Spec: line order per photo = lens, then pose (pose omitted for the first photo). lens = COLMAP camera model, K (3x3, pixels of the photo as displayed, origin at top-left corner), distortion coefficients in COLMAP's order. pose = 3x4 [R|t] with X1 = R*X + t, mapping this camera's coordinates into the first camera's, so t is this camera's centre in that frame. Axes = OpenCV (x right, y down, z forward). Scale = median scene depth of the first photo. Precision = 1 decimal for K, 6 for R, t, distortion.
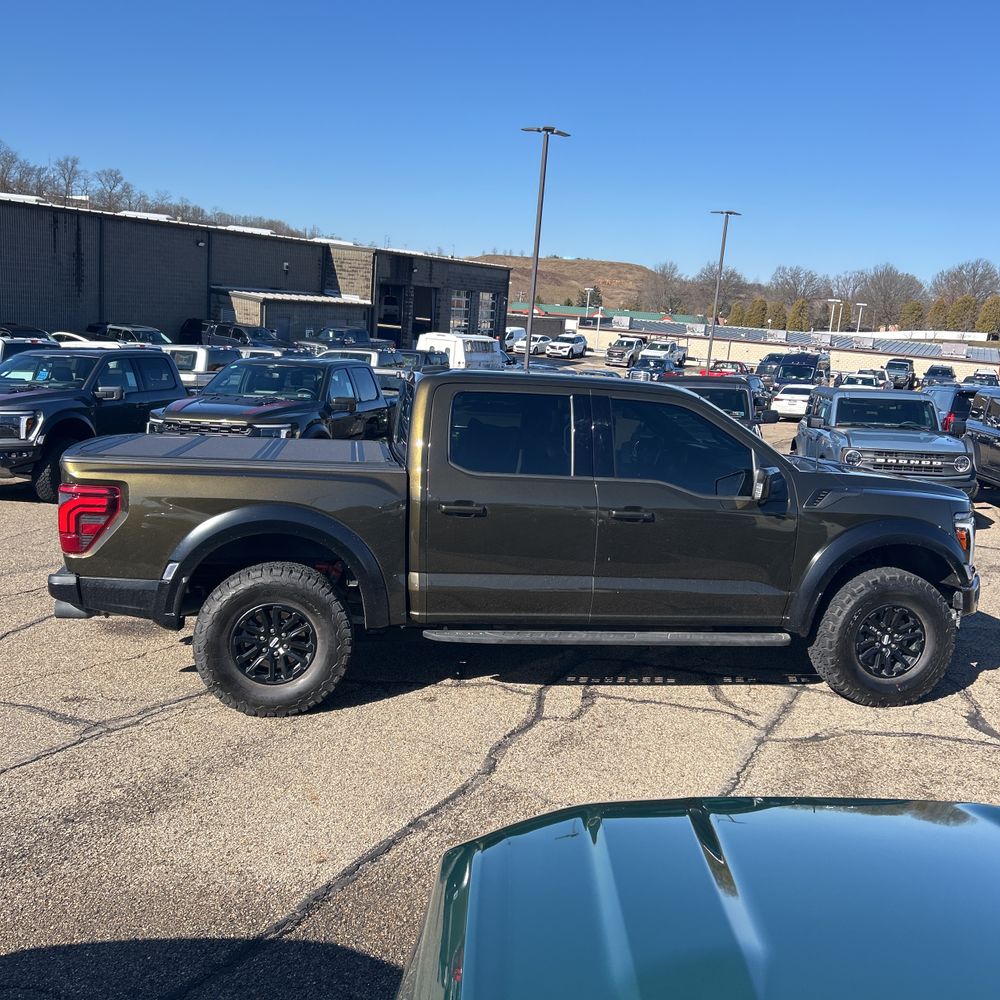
lens RADIAL K [[995.1, 0, 514.9], [0, 995.1, 499.6], [0, 0, 1]] dist [0.124433, -0.276653]
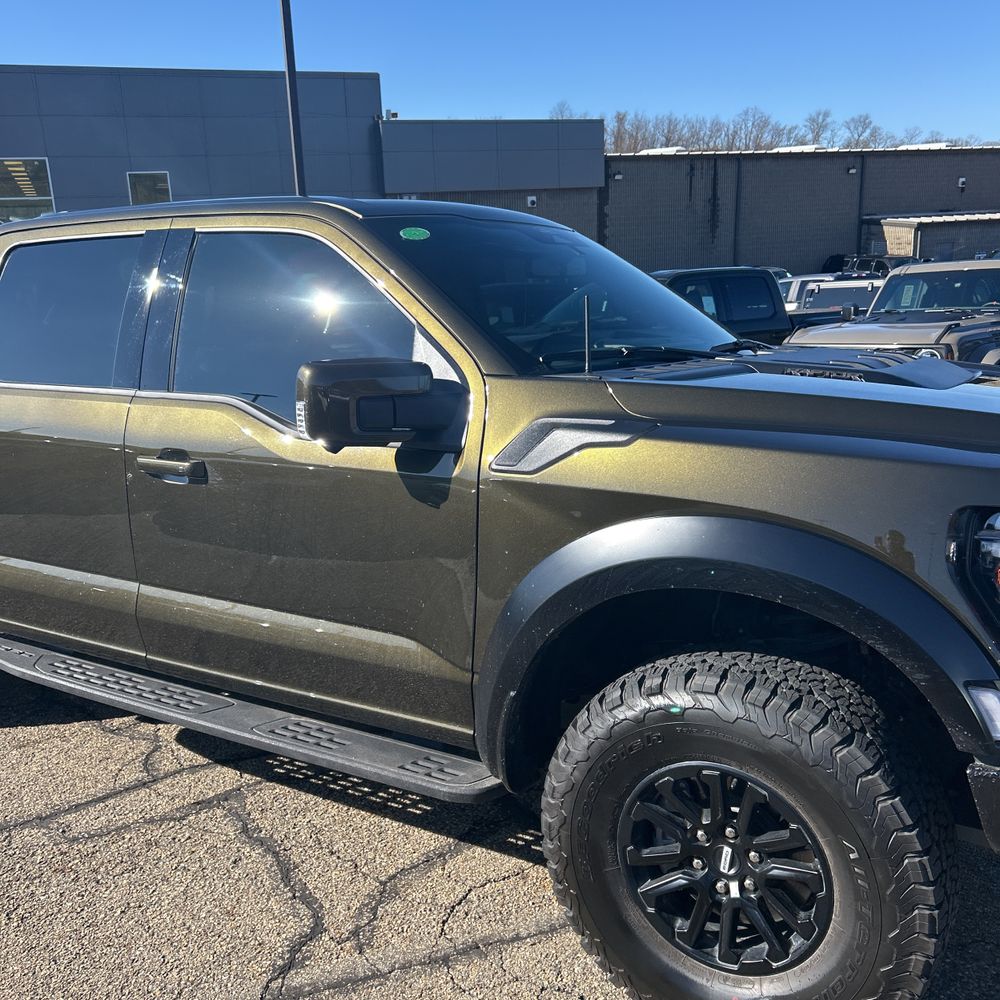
lens RADIAL K [[1004.2, 0, 498.5], [0, 1004.2, 516.7], [0, 0, 1]] dist [0.017869, -0.015802]
pose [[0.747364, 0.072492, -0.660448, 0.530159], [-0.030686, 0.996735, 0.074680, -0.002121], [0.663706, -0.035547, 0.747148, 0.692749]]
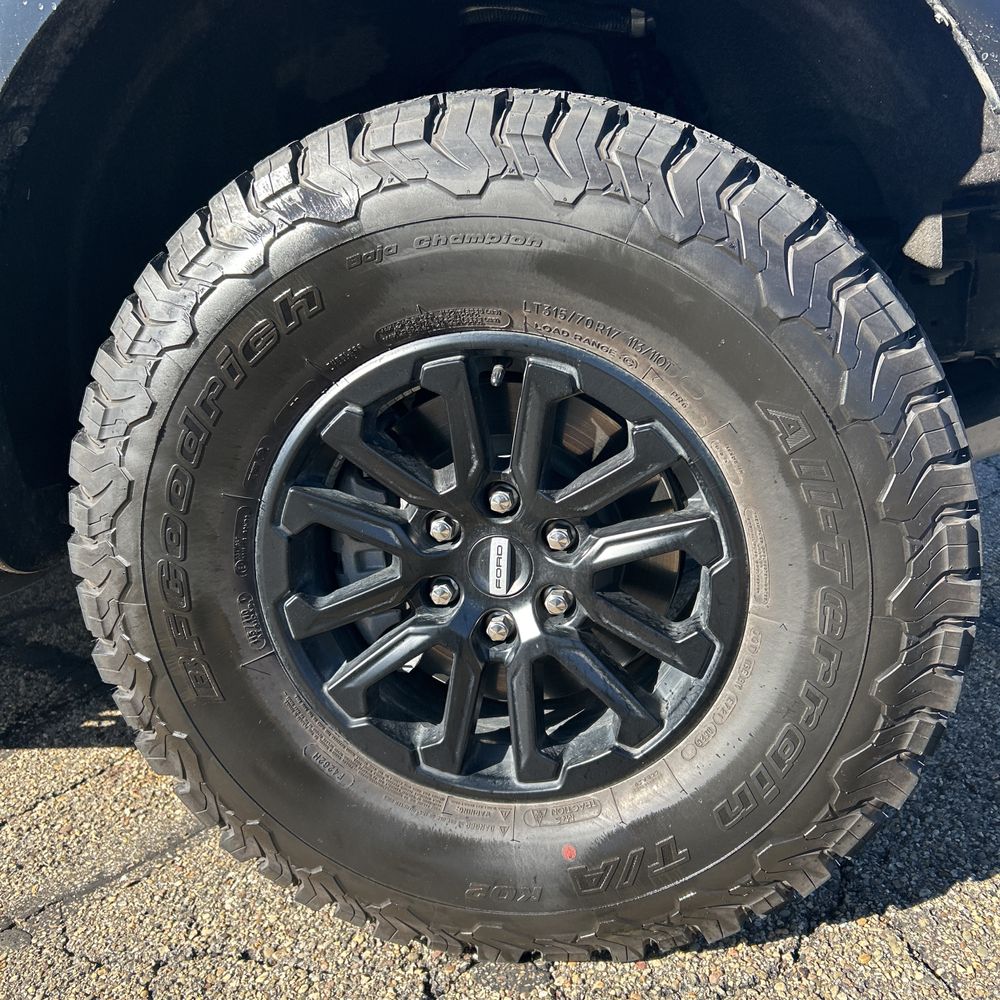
lens RADIAL K [[977.6, 0, 500.0], [0, 977.6, 500.0], [0, 0, 1]] dist [0.027724, -0.046206]
pose [[0.935566, -0.052439, -0.349237, 0.423062], [0.103218, 0.986335, 0.128409, 0.108816], [0.337731, -0.156183, 0.928194, 0.857357]]
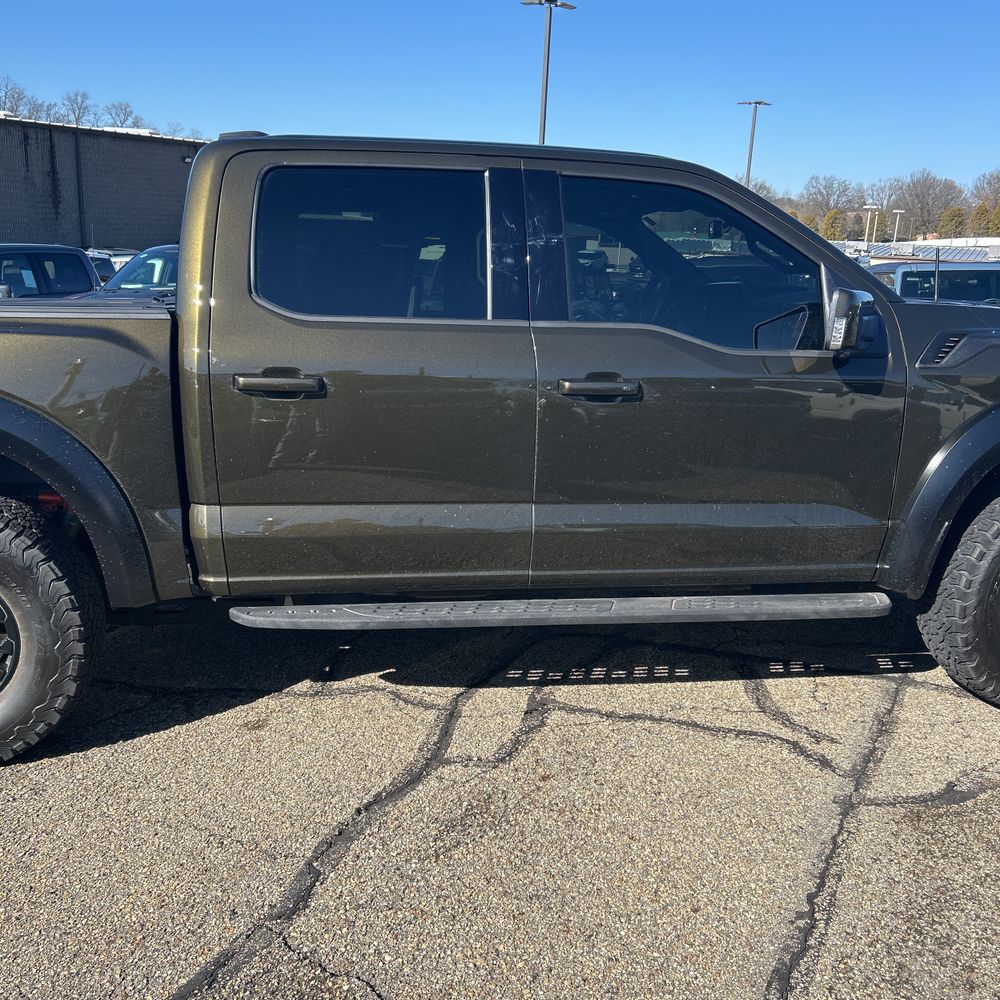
lens RADIAL K [[997.6, 0, 500.0], [0, 997.6, 500.0], [0, 0, 1]] dist [0.064308, -0.089967]
pose [[0.998673, -0.026180, -0.044341, 0.080023], [0.029210, 0.997181, 0.069120, 0.034384], [0.042406, -0.070324, 0.996622, 0.423114]]
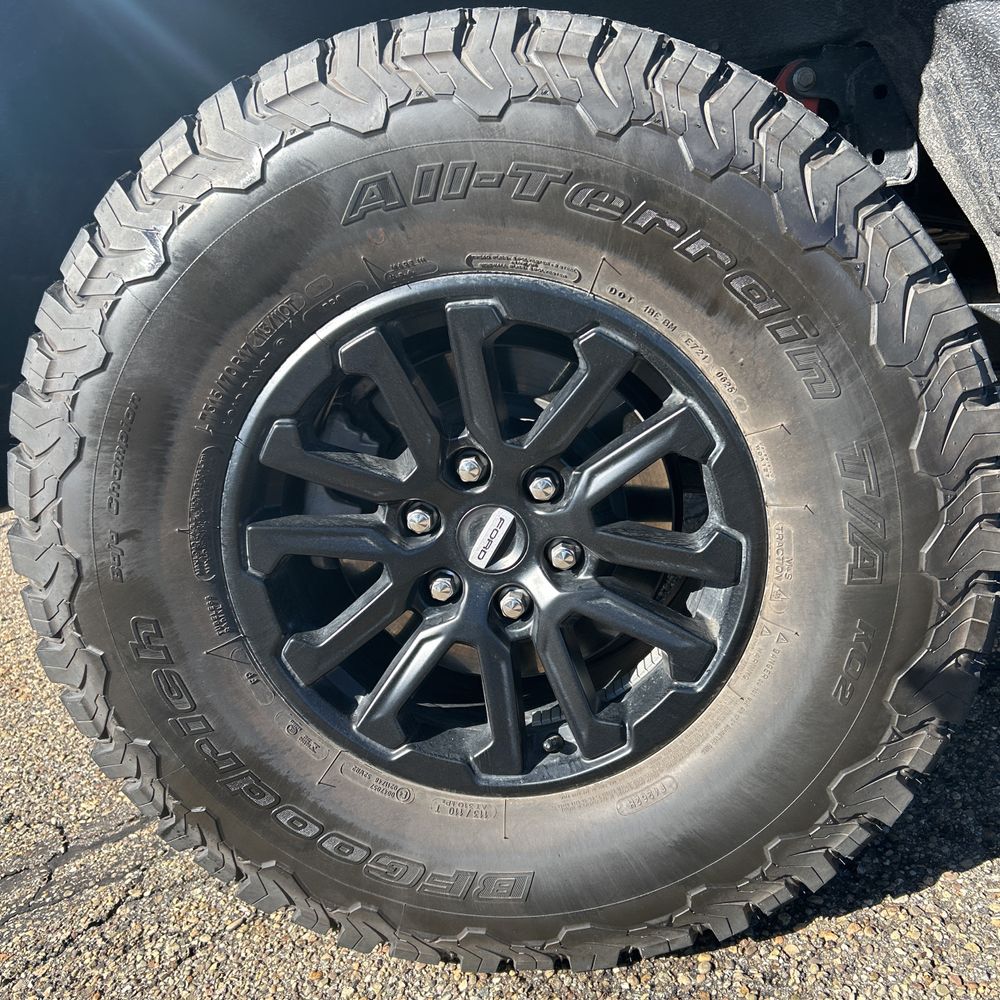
lens RADIAL K [[1001.6, 0, 491.1], [0, 1001.6, 487.4], [0, 0, 1]] dist [0.016550, -0.005995]
pose [[0.947320, -0.096895, -0.305281, -0.170766], [0.136047, 0.984615, 0.109654, 0.104698], [0.289959, -0.145410, 0.945928, 0.762693]]
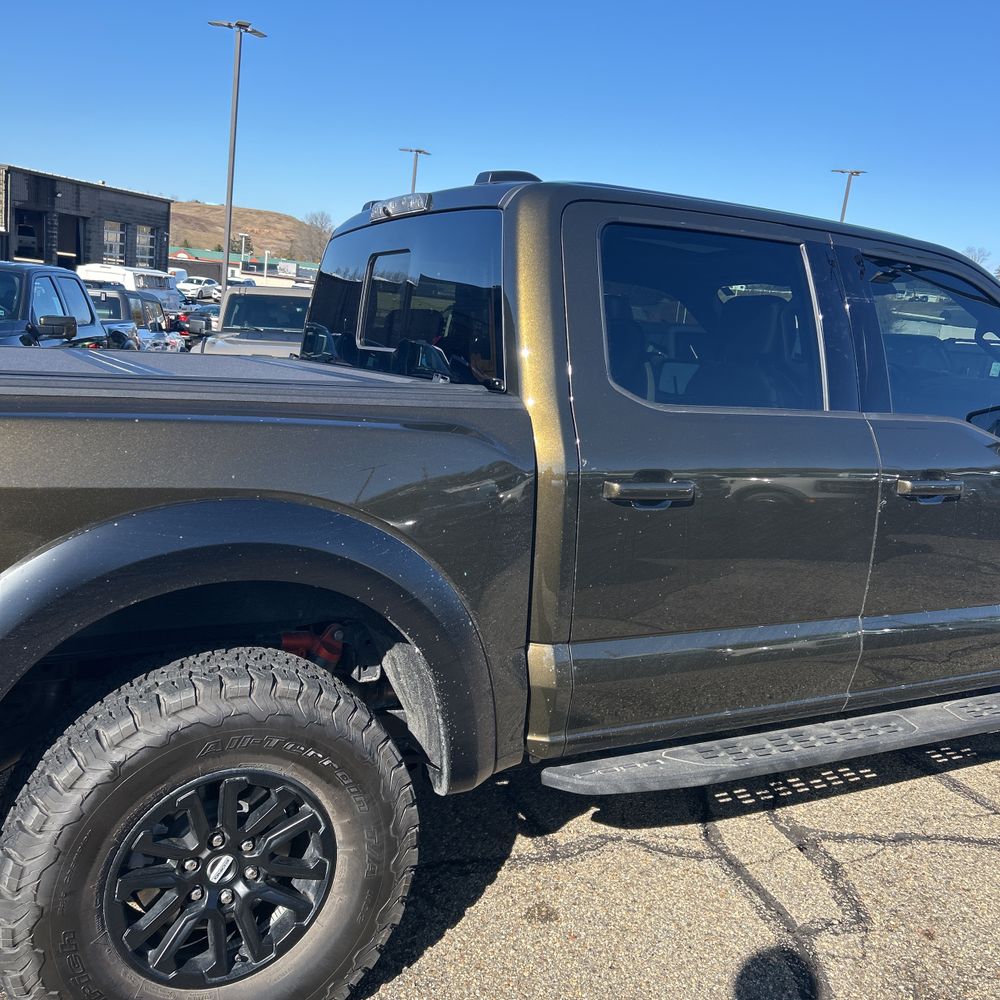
lens RADIAL K [[1001.6, 0, 491.1], [0, 1001.6, 487.4], [0, 0, 1]] dist [0.016550, -0.005995]
pose [[0.949625, -0.036868, 0.311213, -0.229516], [0.026684, 0.998962, 0.036921, -0.008642], [-0.312251, -0.026756, 0.949623, 0.556837]]
